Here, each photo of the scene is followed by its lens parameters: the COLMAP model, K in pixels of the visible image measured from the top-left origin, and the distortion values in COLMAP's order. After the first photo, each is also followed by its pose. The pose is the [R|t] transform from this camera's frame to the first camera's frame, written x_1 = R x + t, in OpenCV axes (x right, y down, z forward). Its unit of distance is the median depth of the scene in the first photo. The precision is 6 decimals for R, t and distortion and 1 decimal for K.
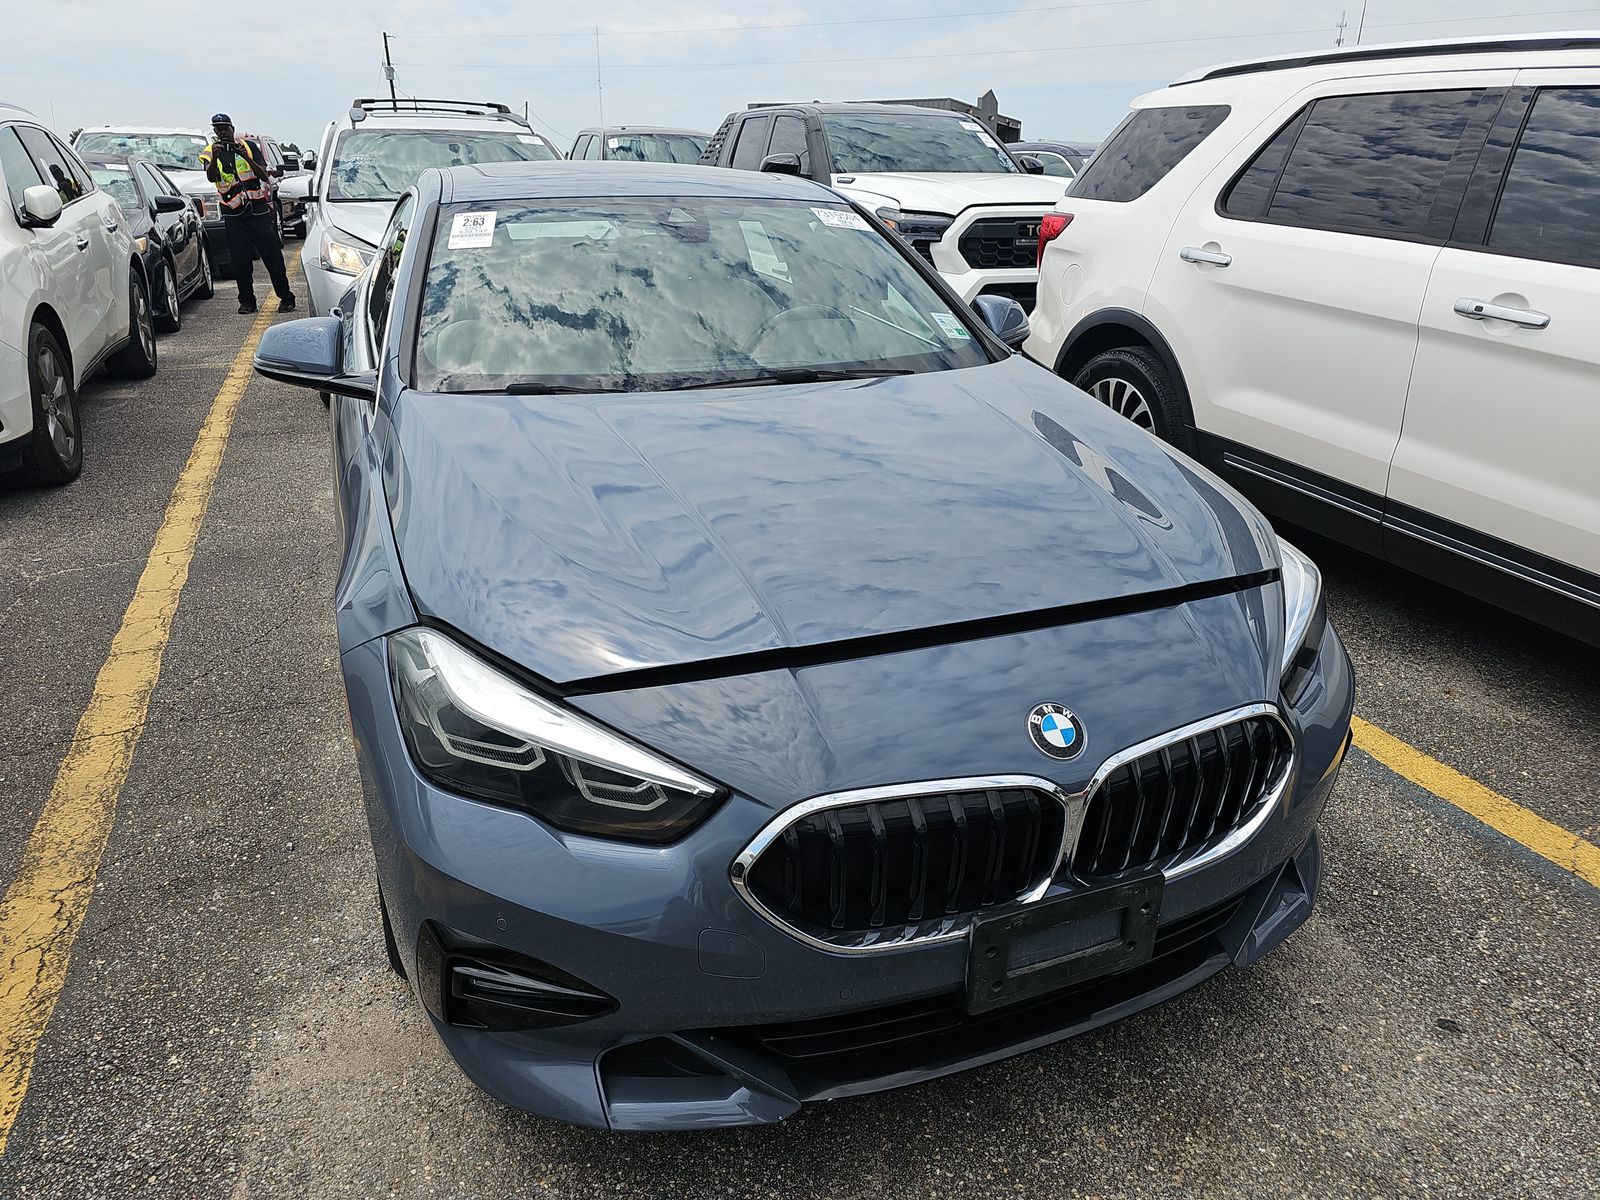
lens RADIAL K [[1098.3, 0, 791.1], [0, 1098.3, 592.0], [0, 0, 1]] dist [0.042386, -0.045012]
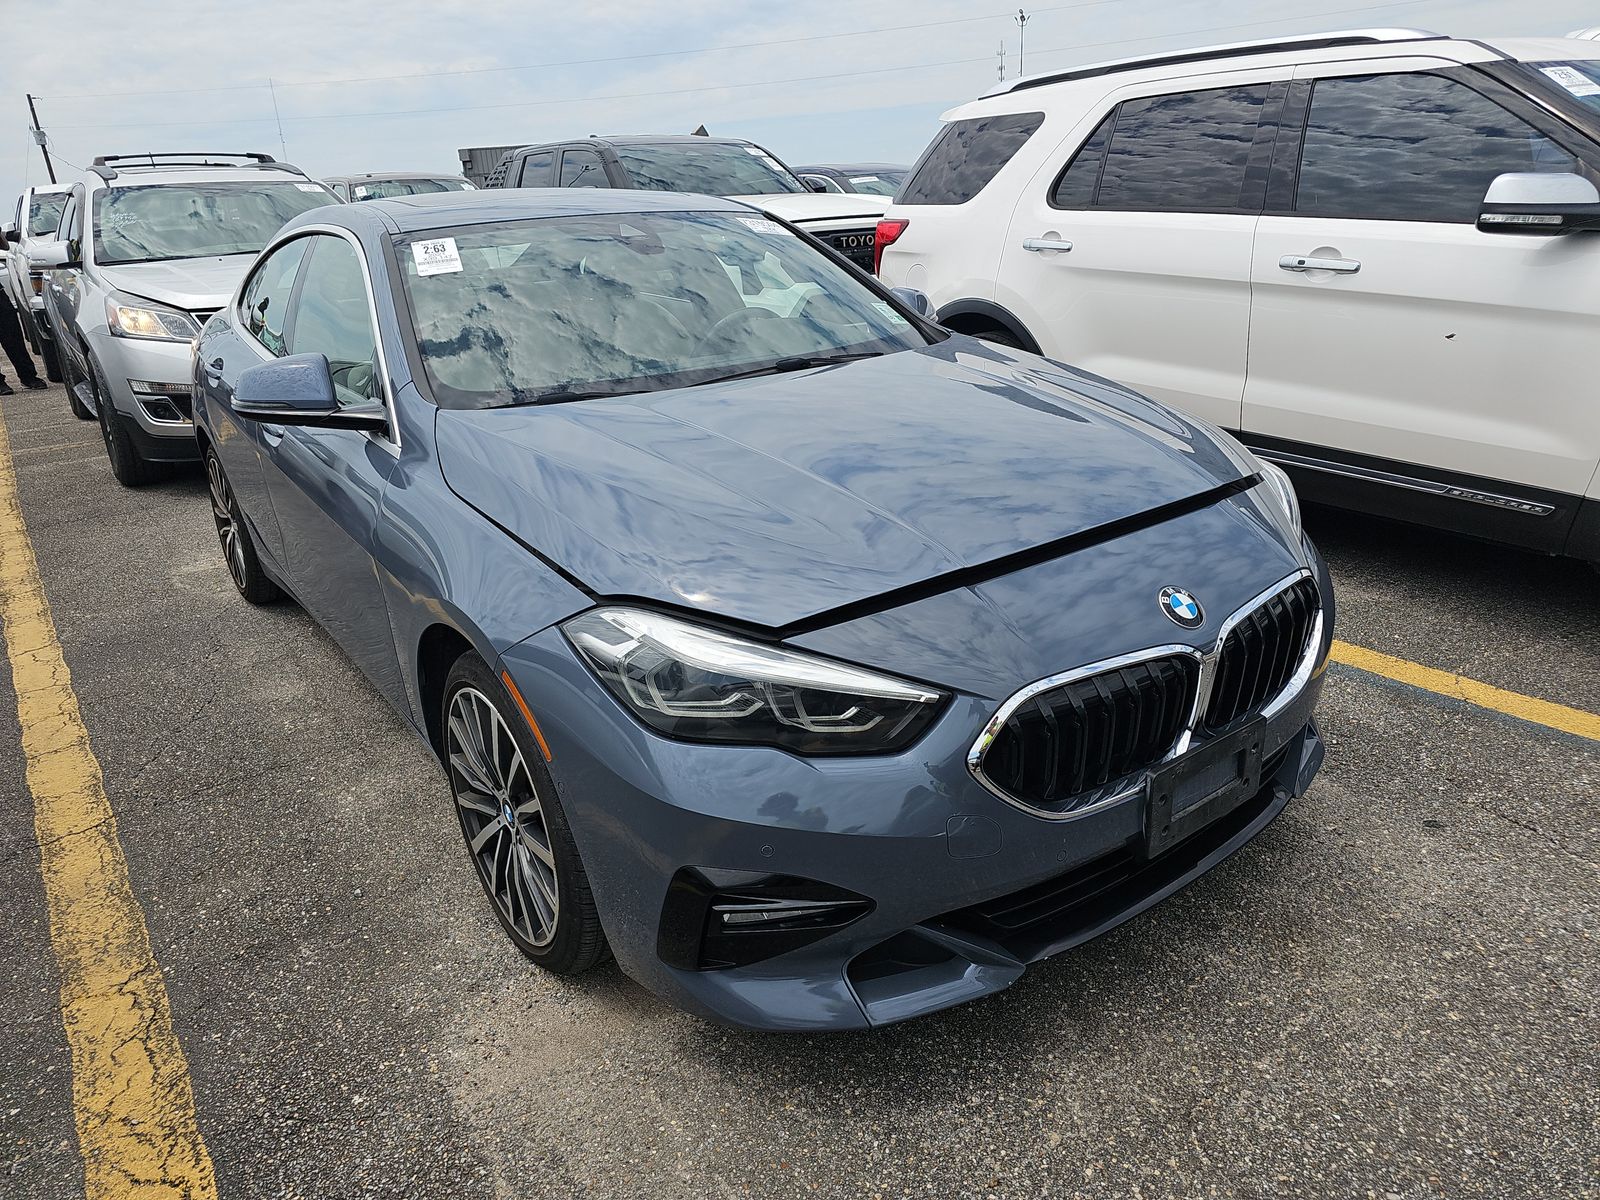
lens RADIAL K [[1098.3, 0, 815.3], [0, 1098.3, 593.7], [0, 0, 1]] dist [0.042386, -0.045012]
pose [[0.963365, -0.142383, 0.227278, -0.292386], [0.148631, 0.988837, -0.010528, 0.047119], [-0.223242, 0.043923, 0.973773, -0.051449]]
